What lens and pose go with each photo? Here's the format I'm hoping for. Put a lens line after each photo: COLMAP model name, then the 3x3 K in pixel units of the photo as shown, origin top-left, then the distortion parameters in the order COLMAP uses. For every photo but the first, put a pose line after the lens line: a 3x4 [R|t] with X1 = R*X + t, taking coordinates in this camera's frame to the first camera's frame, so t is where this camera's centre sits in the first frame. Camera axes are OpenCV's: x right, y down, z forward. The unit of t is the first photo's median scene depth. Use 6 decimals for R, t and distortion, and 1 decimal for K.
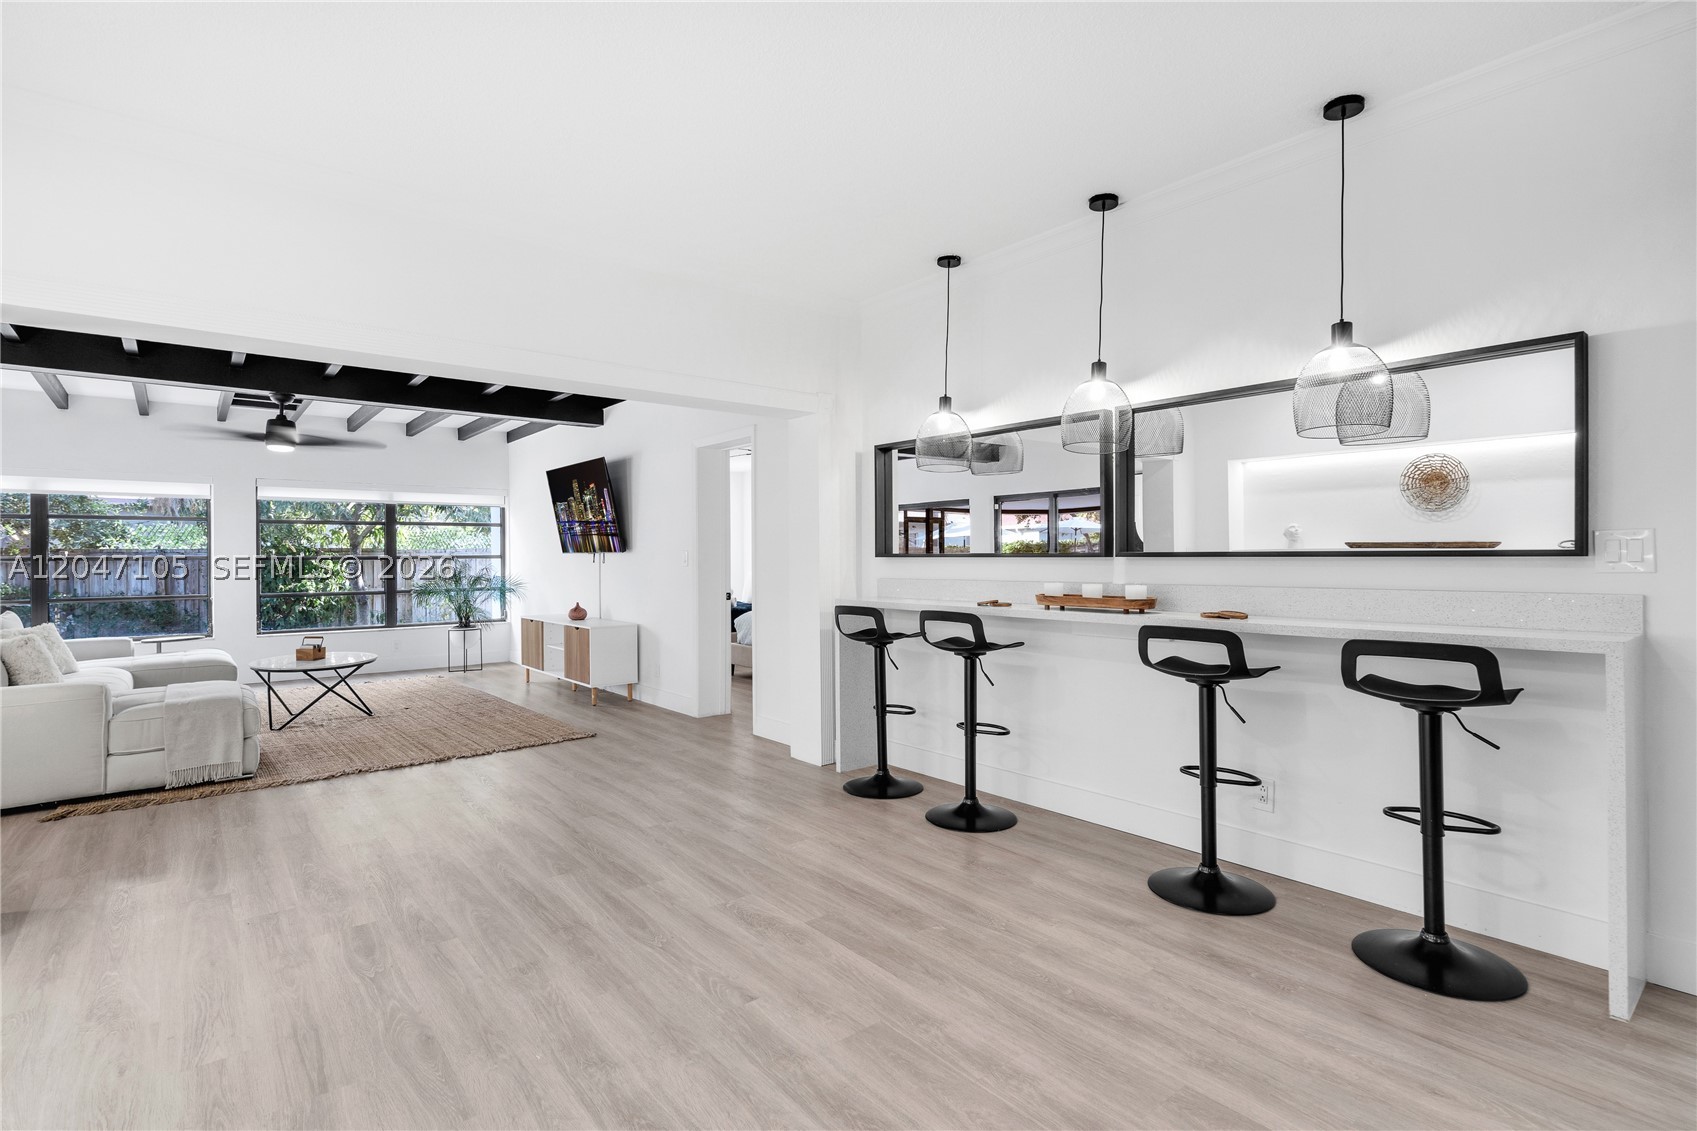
lens RADIAL K [[820.4, 0, 852.4], [0, 820.4, 553.7], [0, 0, 1]] dist [0.000380, 0.000171]
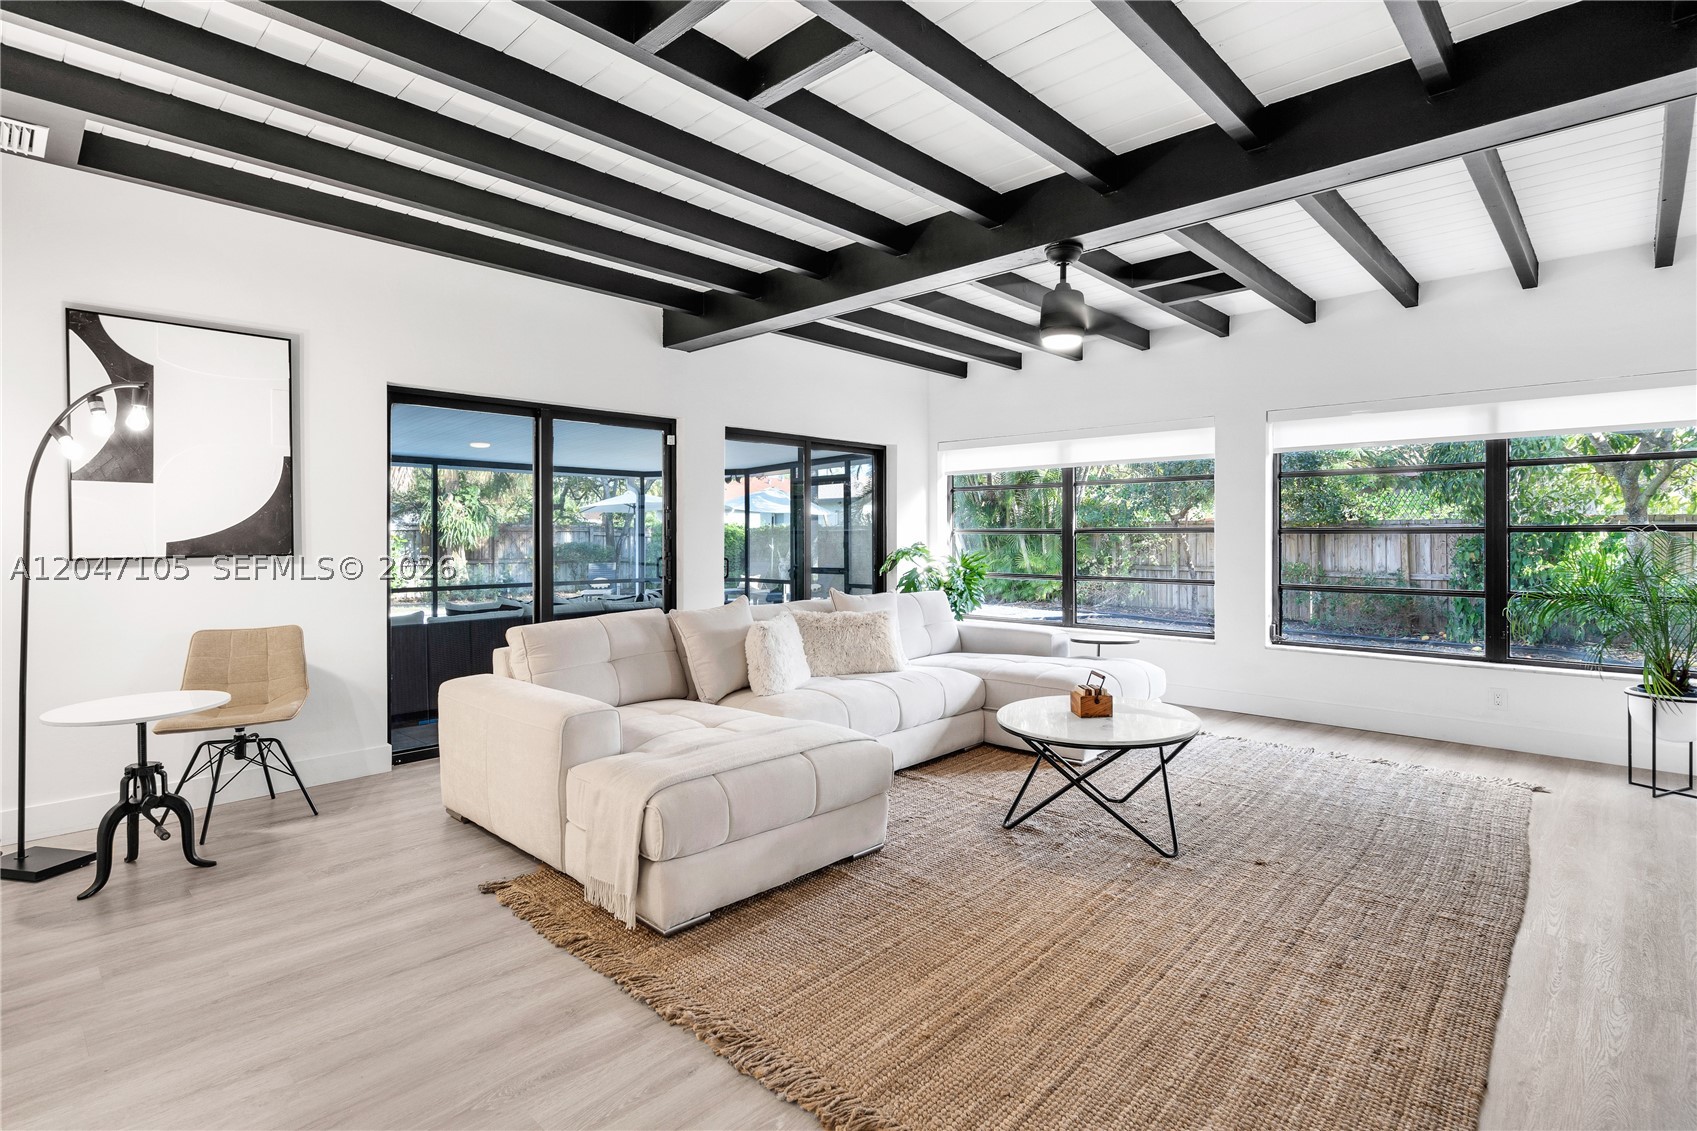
lens RADIAL K [[827.6, 0, 847.7], [0, 827.6, 537.5], [0, 0, 1]] dist [-0.016697, -0.000247]
pose [[0.114457, 0.011065, -0.993367, -0.133386], [0.003001, 0.999930, 0.011484, 0.003585], [0.993424, -0.004295, 0.114416, 0.789961]]
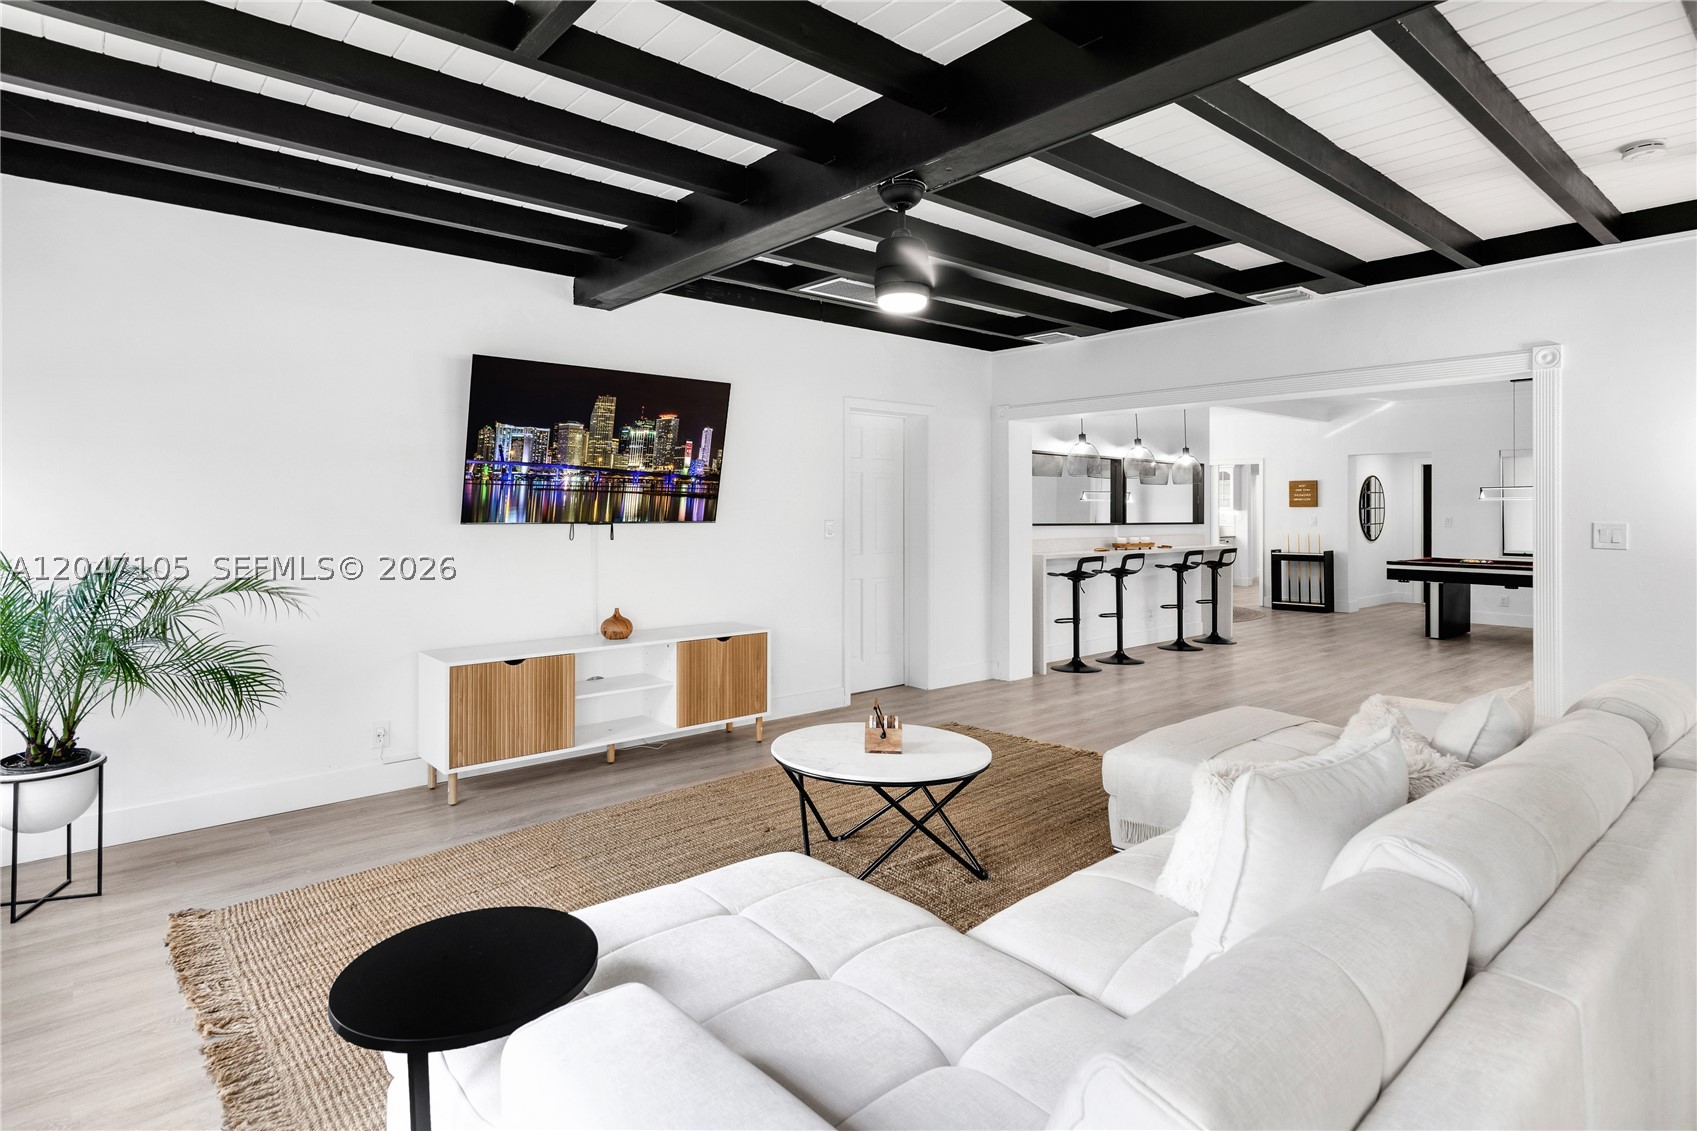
lens RADIAL K [[886.8, 0, 843.4], [0, 886.8, 472.0], [0, 0, 1]] dist [0.002501, 0.000201]
pose [[0.010597, 0.043460, 0.998999, -1.204321], [-0.009564, 0.999014, -0.043359, -0.014162], [-0.999898, -0.009095, 0.011002, 1.032831]]
